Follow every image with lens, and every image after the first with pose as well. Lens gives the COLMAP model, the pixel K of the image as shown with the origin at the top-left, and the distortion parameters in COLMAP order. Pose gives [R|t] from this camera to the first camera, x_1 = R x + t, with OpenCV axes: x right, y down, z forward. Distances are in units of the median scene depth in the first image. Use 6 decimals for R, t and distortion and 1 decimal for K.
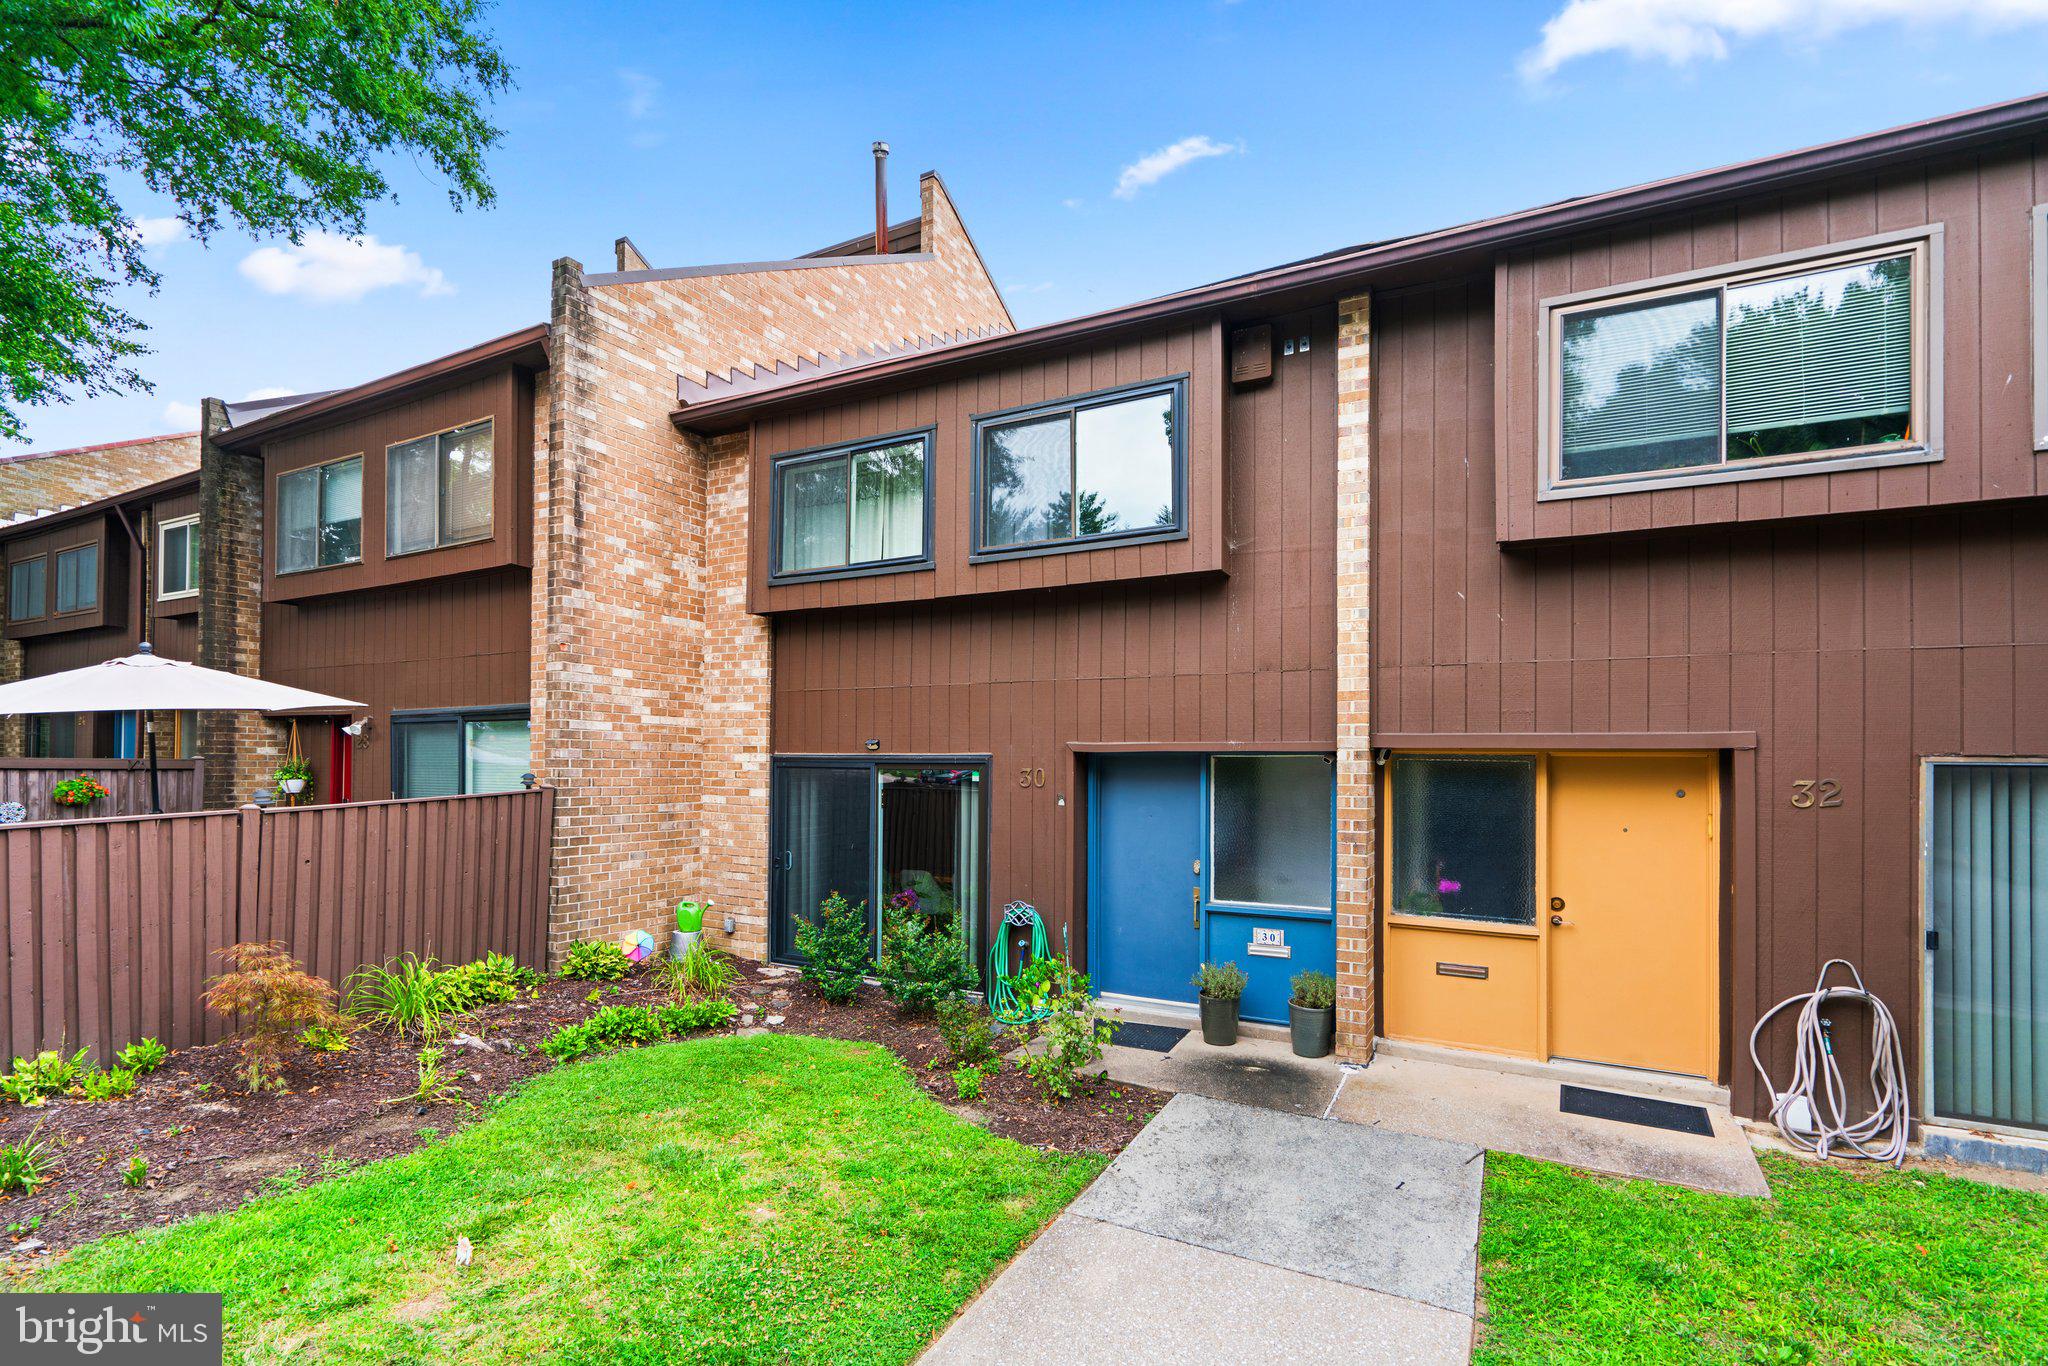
lens RADIAL K [[938.2, 0, 1014.5], [0, 938.2, 729.1], [0, 0, 1]] dist [0.001723, 0.000672]
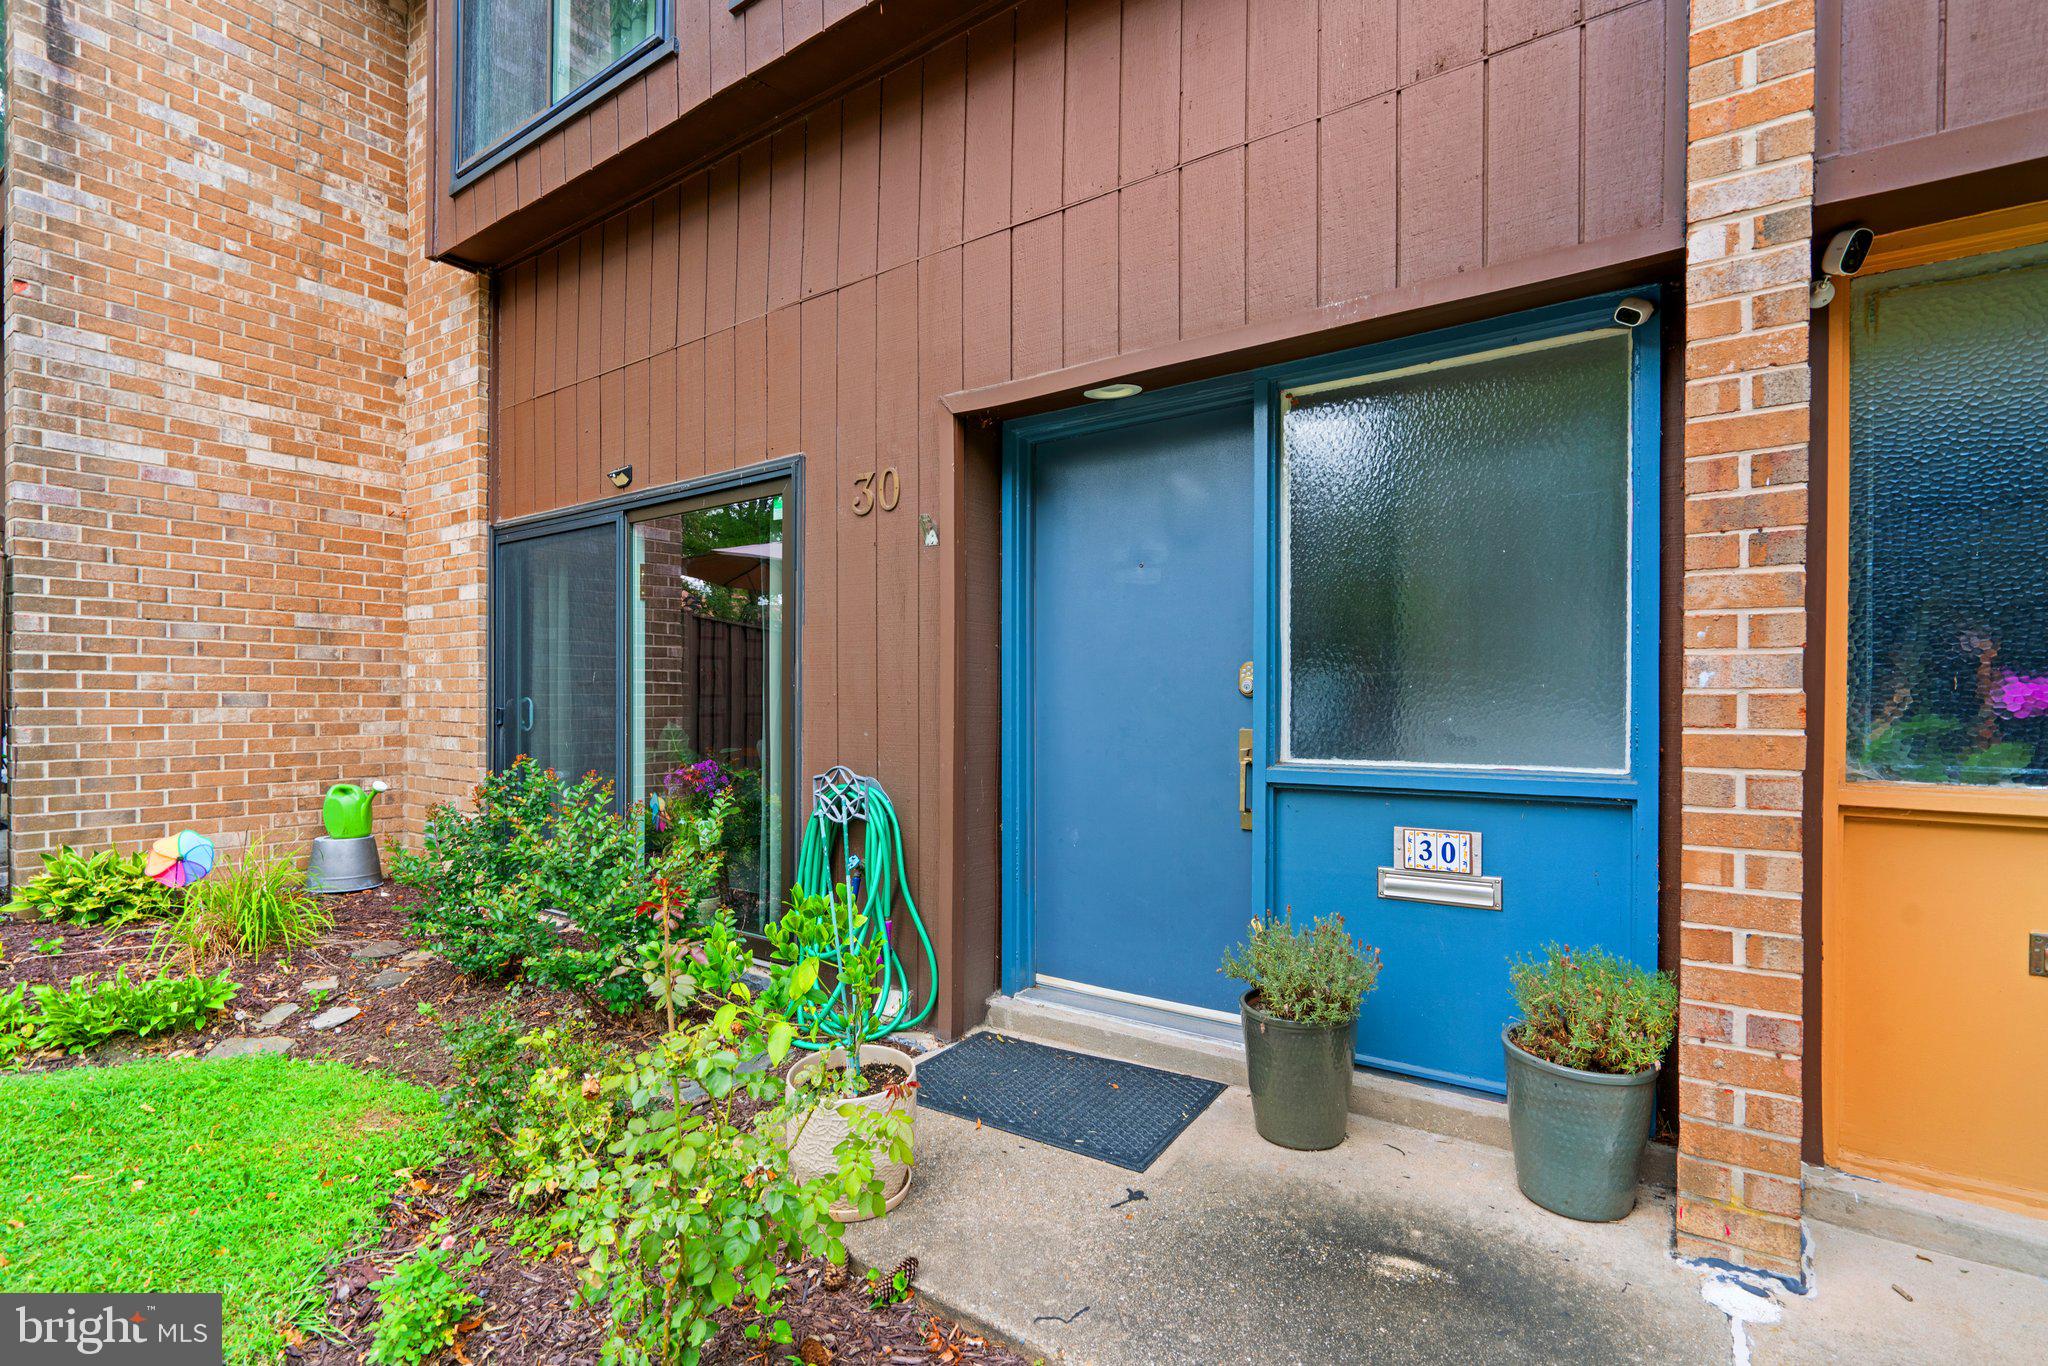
lens RADIAL K [[938.2, 0, 1024.1], [0, 938.2, 694.5], [0, 0, 1]] dist [0.001723, 0.000672]
pose [[0.992710, -0.007233, -0.120310, 0.141937], [0.010744, 0.999534, 0.028563, 0.136412], [0.120047, -0.029647, 0.992325, 0.568551]]
